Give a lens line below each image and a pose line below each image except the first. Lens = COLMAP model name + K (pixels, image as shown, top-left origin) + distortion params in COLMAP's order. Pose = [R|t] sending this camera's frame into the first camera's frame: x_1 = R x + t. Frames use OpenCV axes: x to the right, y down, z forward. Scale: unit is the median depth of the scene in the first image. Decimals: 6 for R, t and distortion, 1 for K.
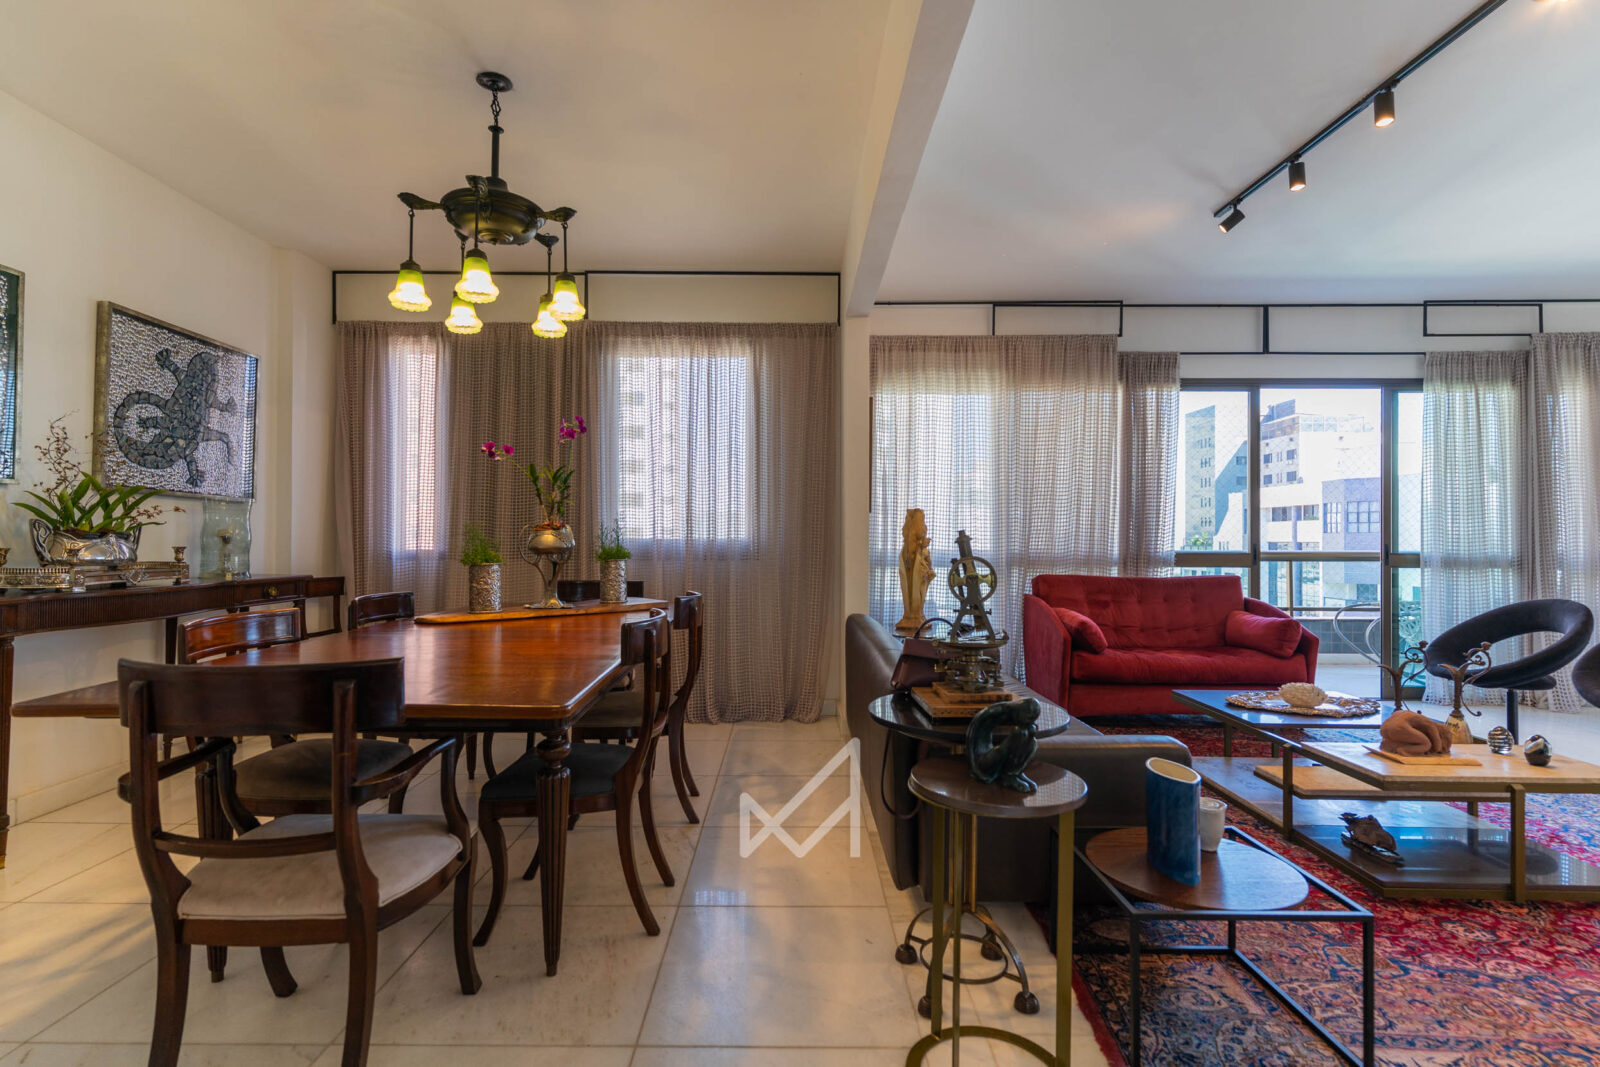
lens RADIAL K [[767.3, 0, 787.6], [0, 767.3, 539.0], [0, 0, 1]] dist [0.003781, -0.000516]
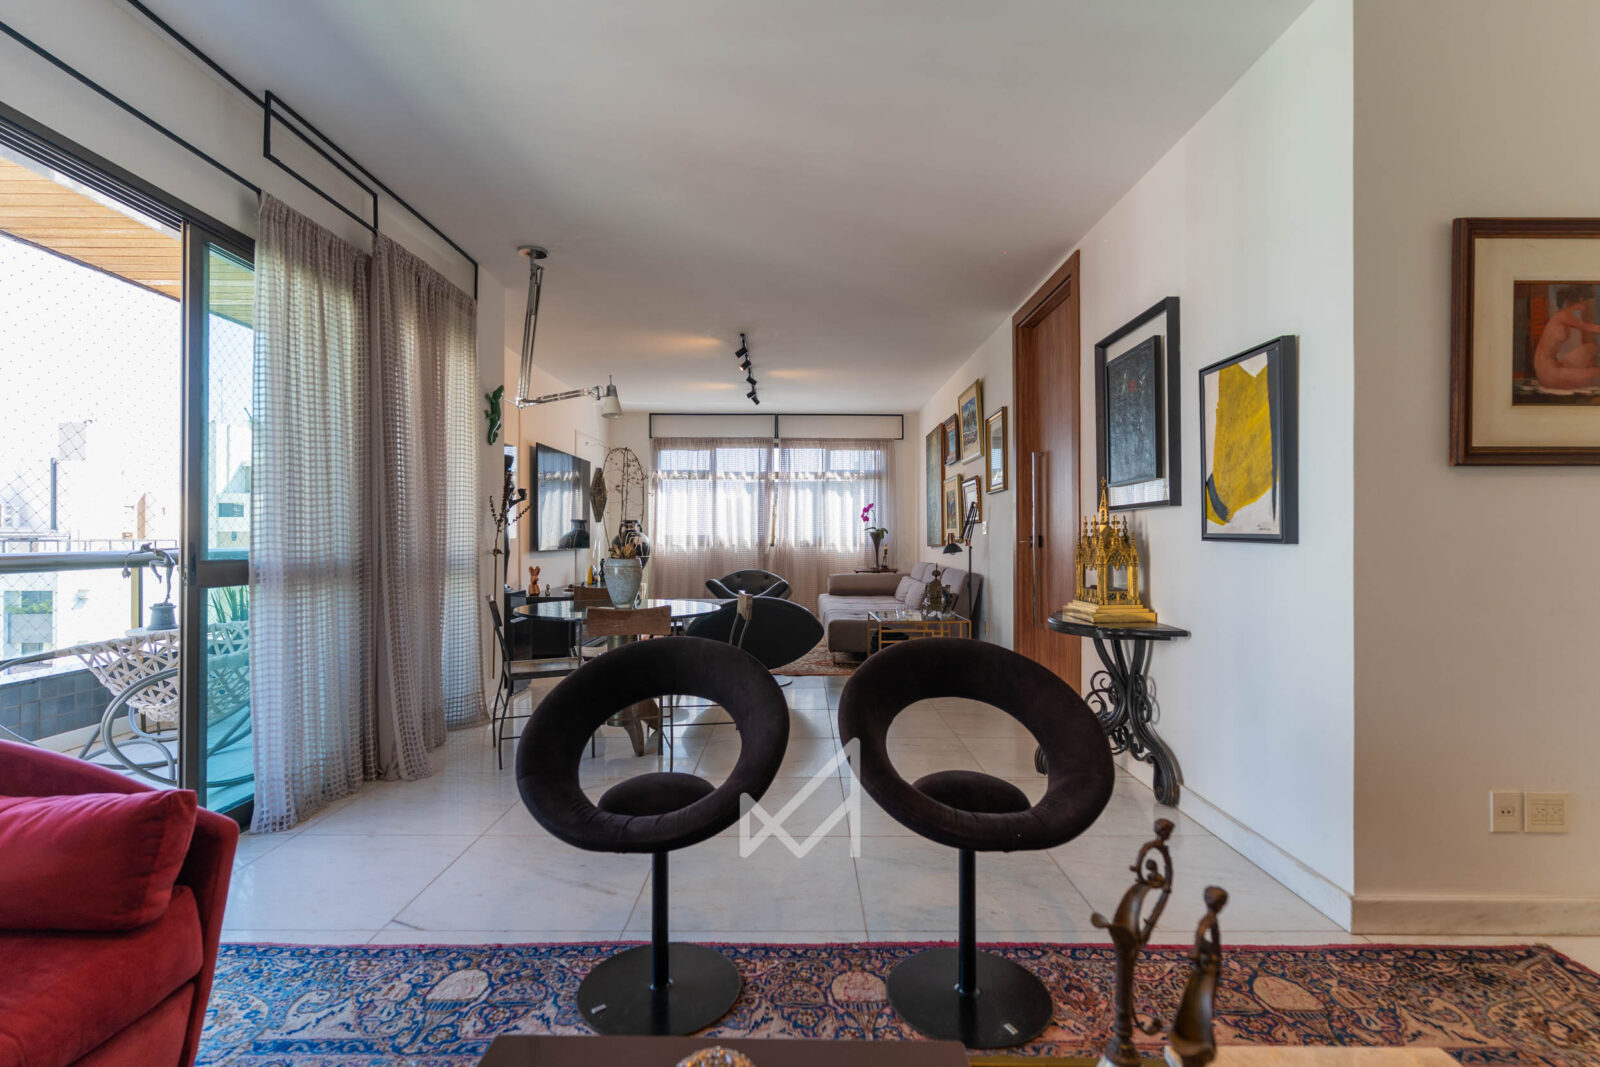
lens RADIAL K [[767.3, 0, 801.0], [0, 767.3, 530.7], [0, 0, 1]] dist [0.003781, -0.000516]
pose [[-0.000654, 0.003815, 0.999993, 0.315541], [-0.003185, 0.999988, -0.003817, -0.000203], [-0.999995, -0.003188, -0.000642, 0.683017]]
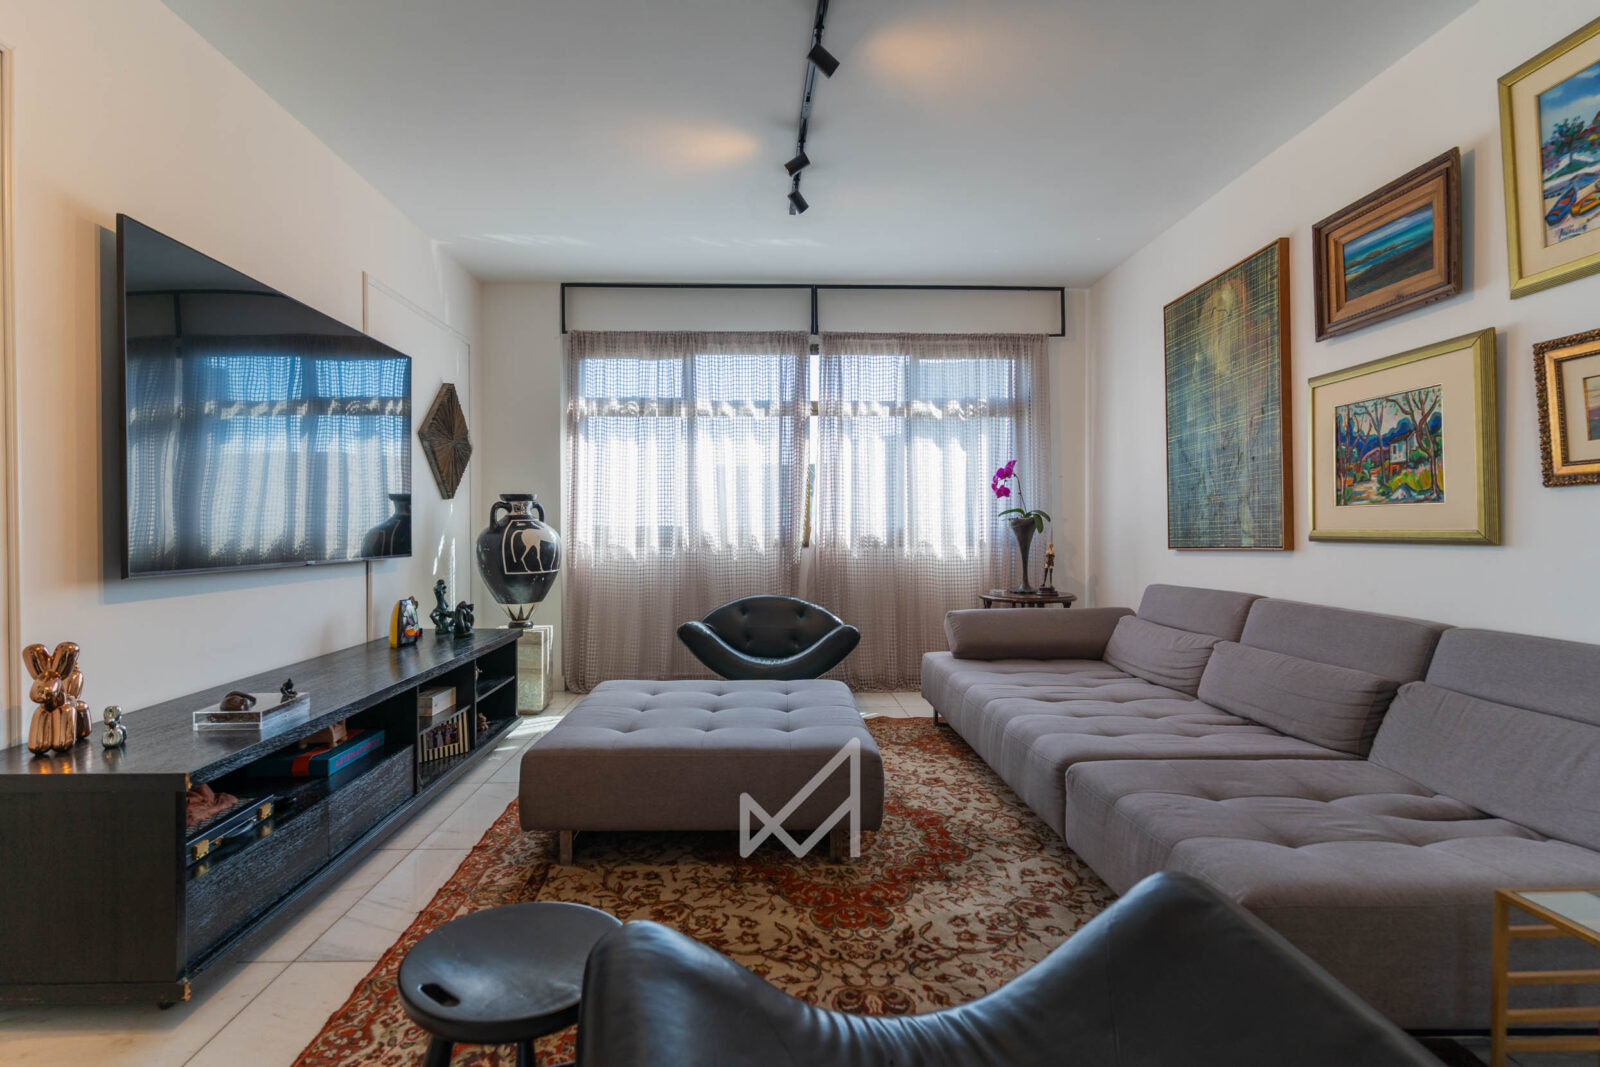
lens RADIAL K [[767.3, 0, 766.4], [0, 767.3, 529.9], [0, 0, 1]] dist [0.003781, -0.000516]
pose [[-0.013897, -0.005439, 0.999889, 1.331535], [-0.000777, 0.999985, 0.005428, 0.003832], [-0.999903, -0.000701, -0.013901, 0.827319]]
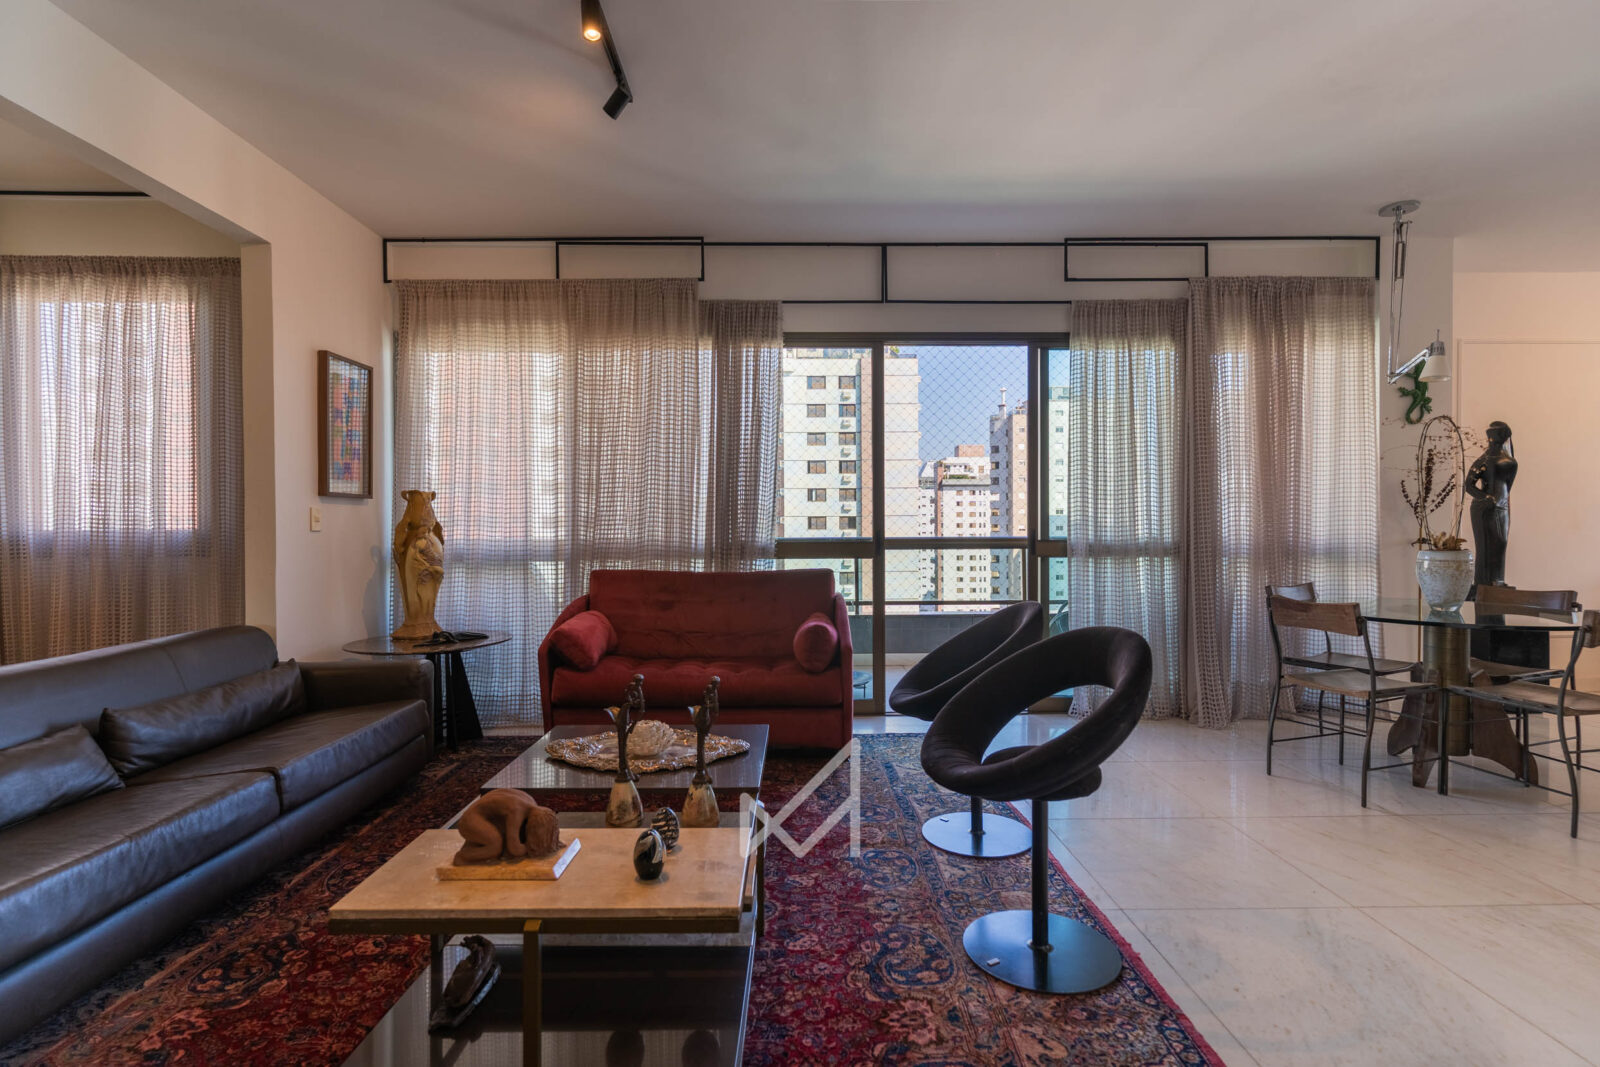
lens RADIAL K [[767.3, 0, 802.5], [0, 767.3, 539.0], [0, 0, 1]] dist [0.003781, -0.000516]
pose [[0.999623, -0.007906, 0.026292, 0.567780], [0.007393, 0.999782, 0.019547, -0.001130], [-0.026441, -0.019346, 0.999463, 0.181382]]
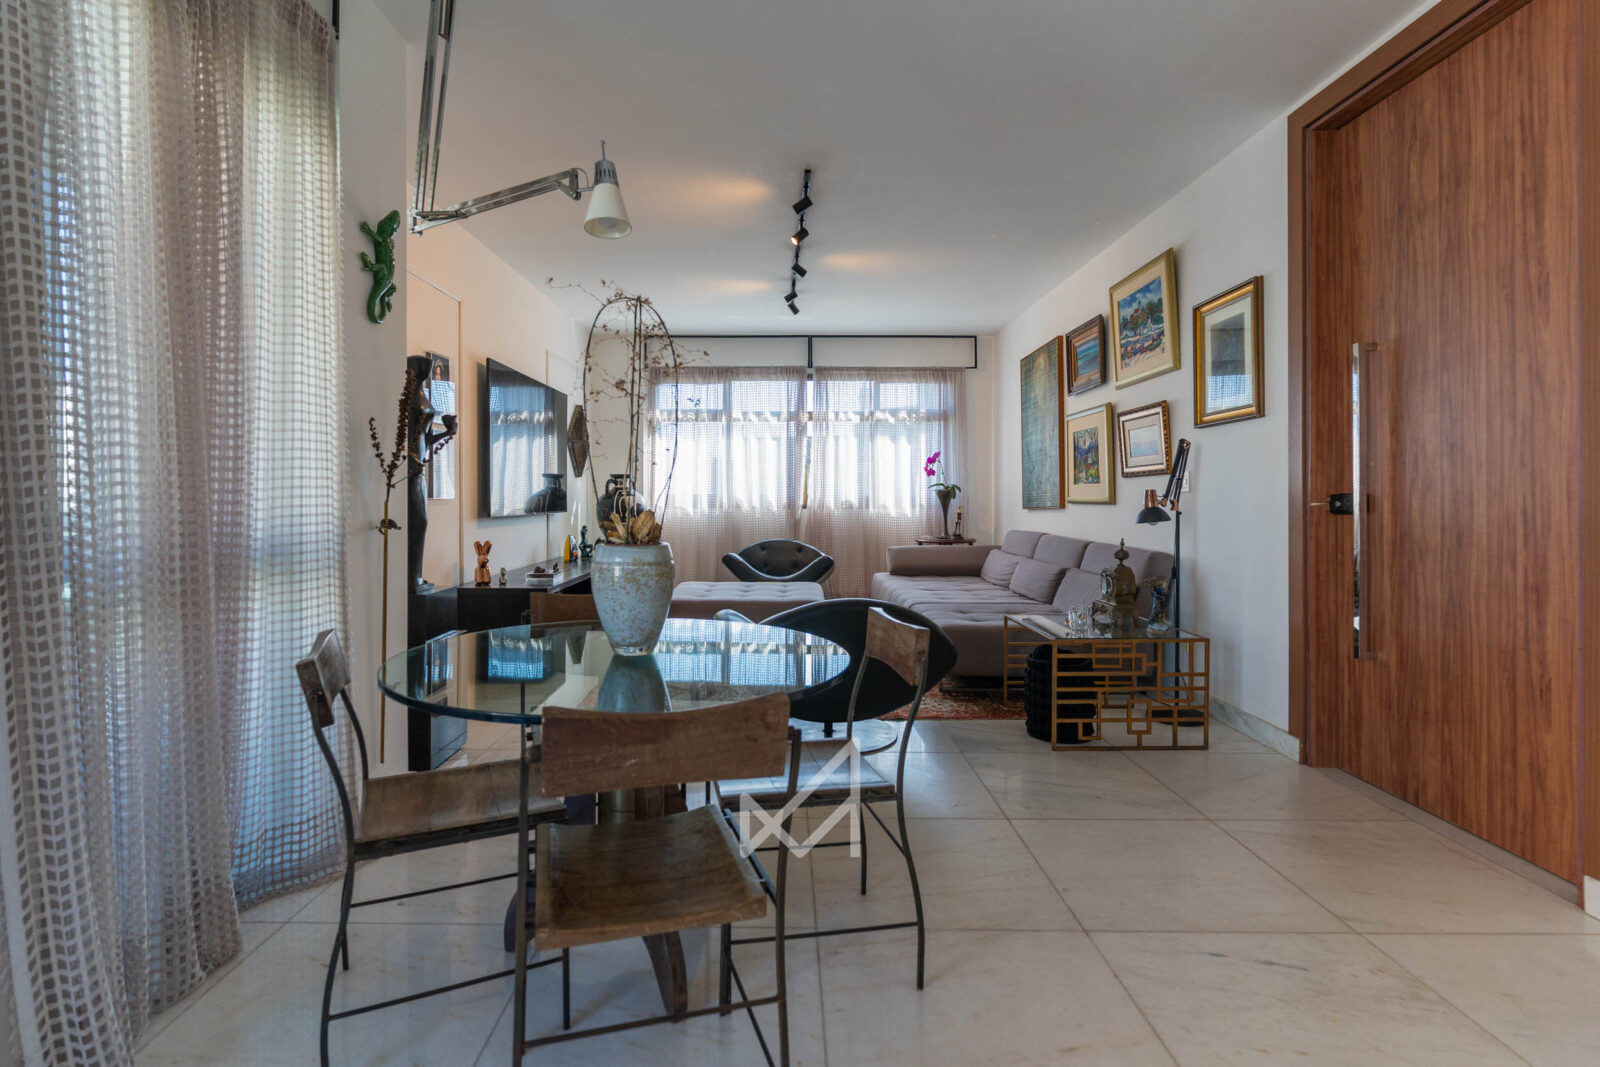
lens RADIAL K [[767.3, 0, 770.6], [0, 767.3, 499.2], [0, 0, 1]] dist [0.003781, -0.000516]
pose [[0.012539, -0.007490, 0.999893, 0.795189], [-0.002358, 0.999969, 0.007520, 0.002547], [-0.999919, -0.002452, 0.012521, 0.808776]]
